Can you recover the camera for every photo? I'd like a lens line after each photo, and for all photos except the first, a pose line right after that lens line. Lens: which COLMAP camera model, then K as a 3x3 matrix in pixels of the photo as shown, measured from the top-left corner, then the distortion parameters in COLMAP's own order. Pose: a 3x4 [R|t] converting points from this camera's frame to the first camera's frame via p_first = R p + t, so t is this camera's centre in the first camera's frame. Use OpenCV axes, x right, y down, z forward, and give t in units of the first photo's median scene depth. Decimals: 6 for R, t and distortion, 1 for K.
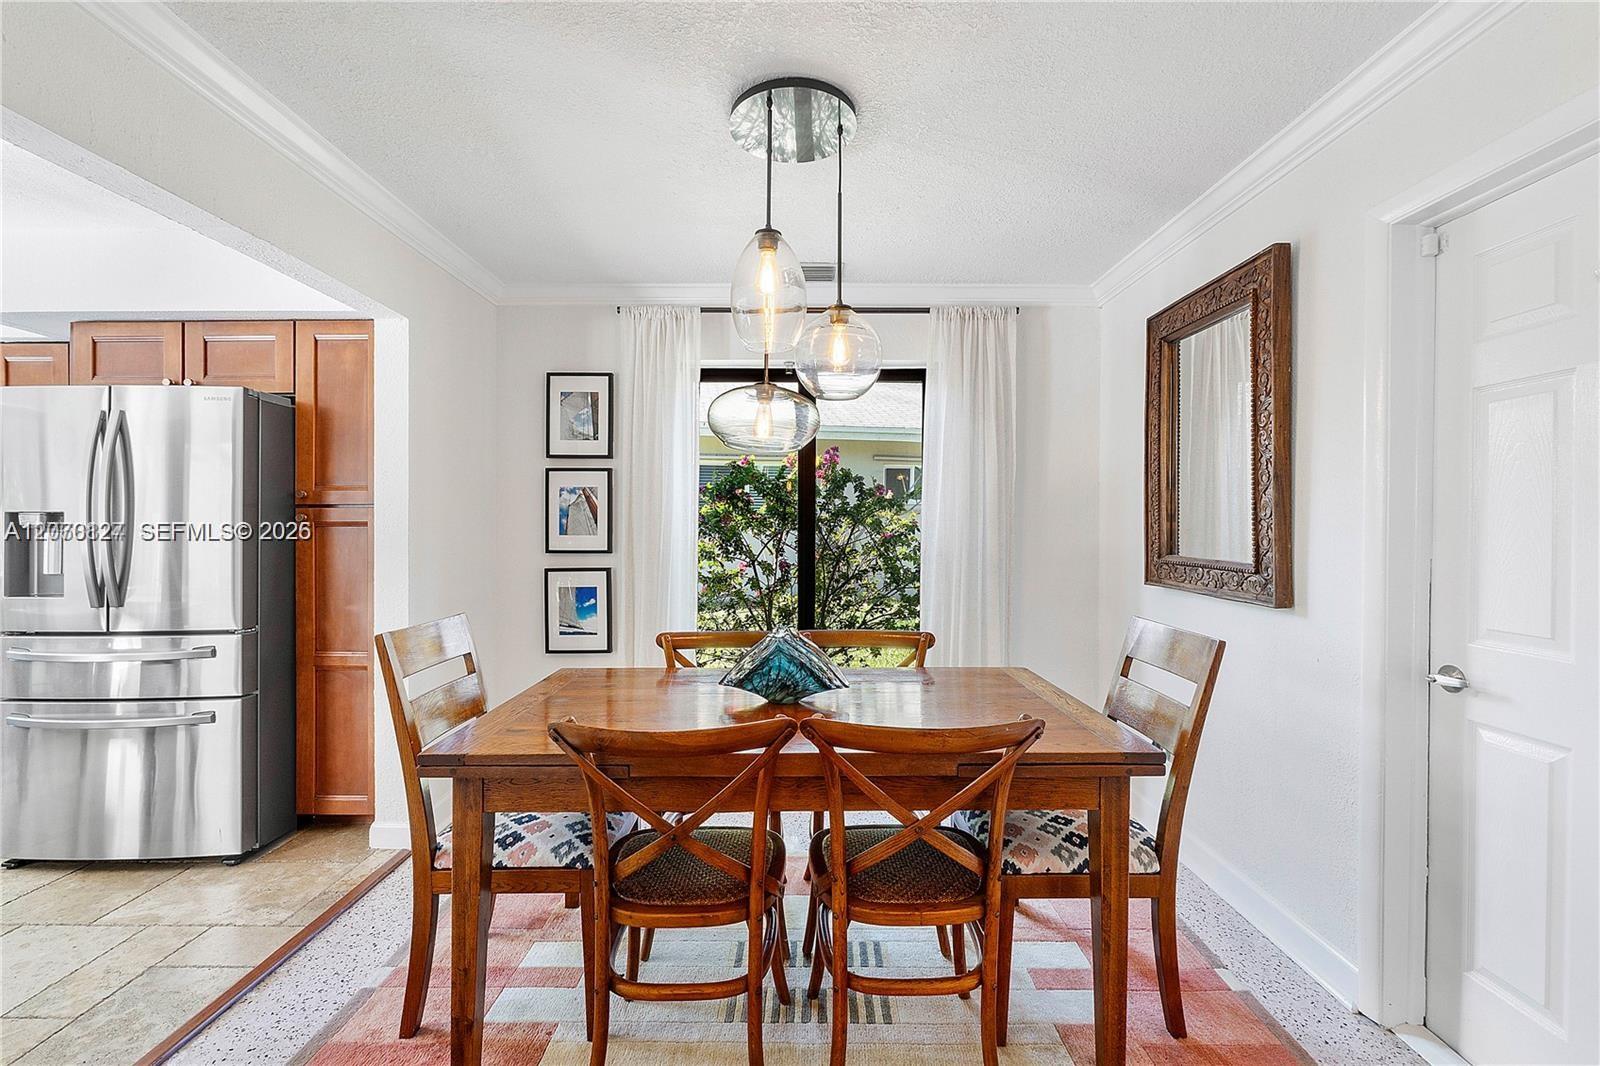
lens RADIAL K [[696.8, 0, 795.6], [0, 696.8, 532.7], [0, 0, 1]] dist [-0.009608, 0.000295]
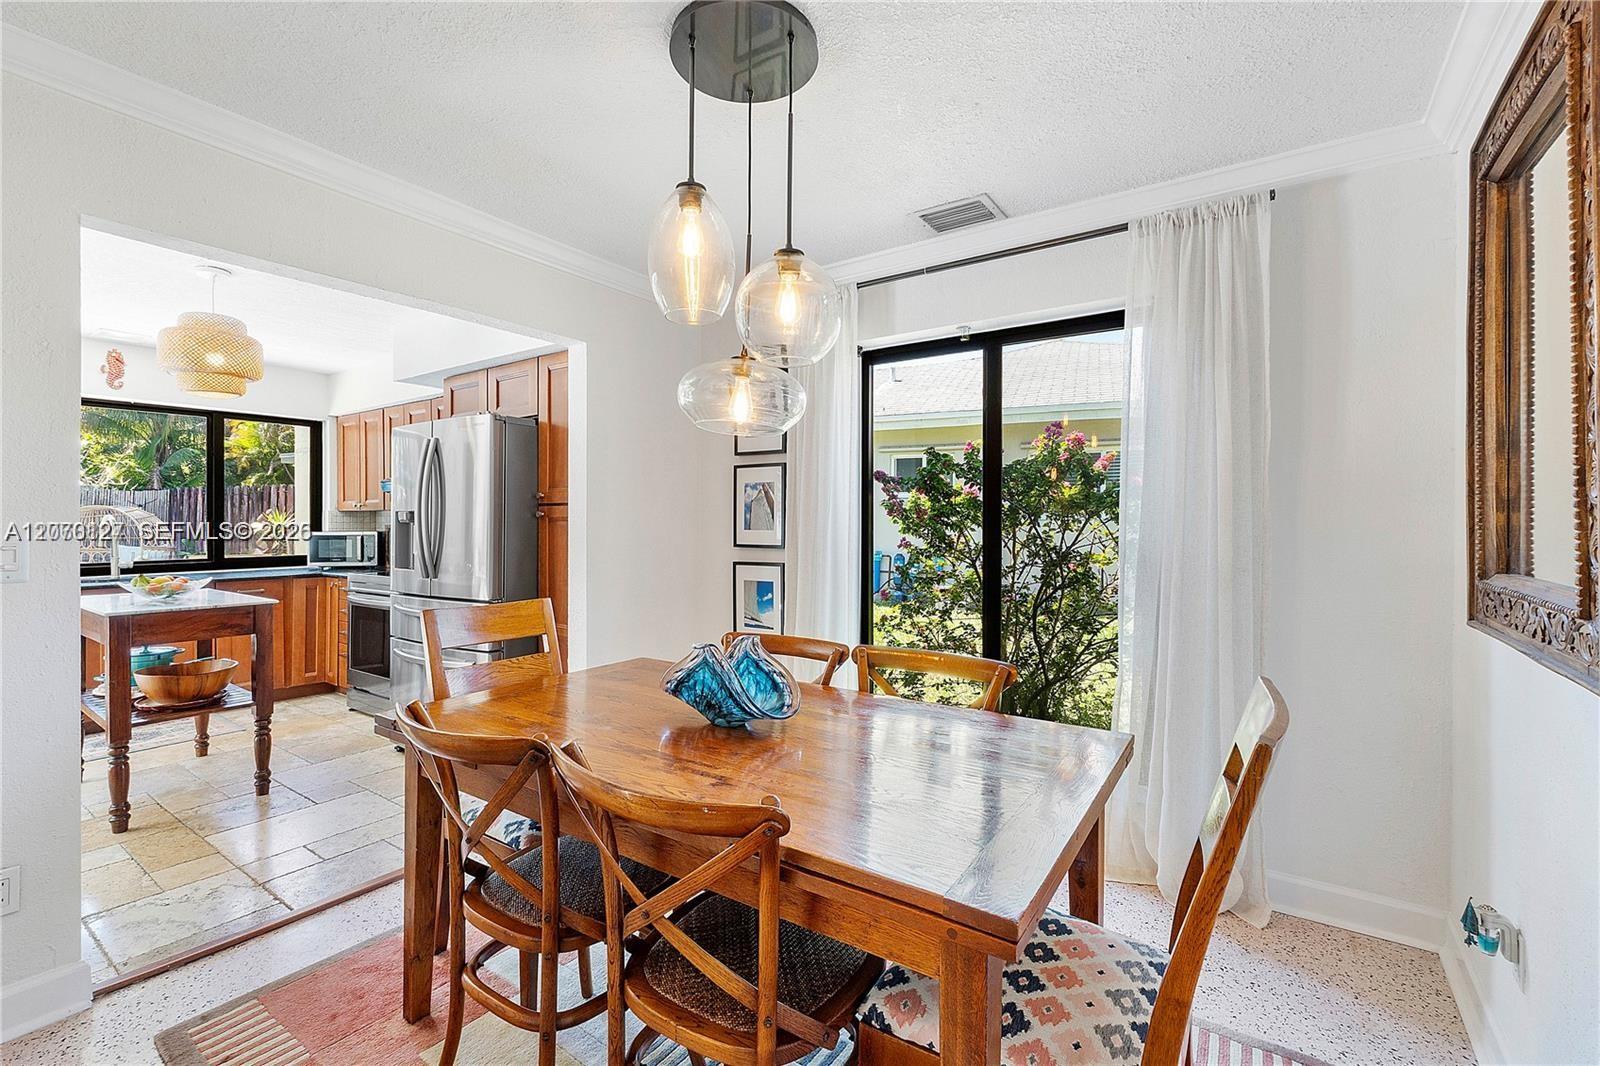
lens RADIAL K [[696.8, 0, 794.9], [0, 696.8, 524.2], [0, 0, 1]] dist [-0.009608, 0.000295]
pose [[0.818409, 0.001881, -0.574632, 0.326191], [-0.005380, 0.999976, -0.004389, -0.000677], [0.574610, 0.006683, 0.818400, 0.200950]]
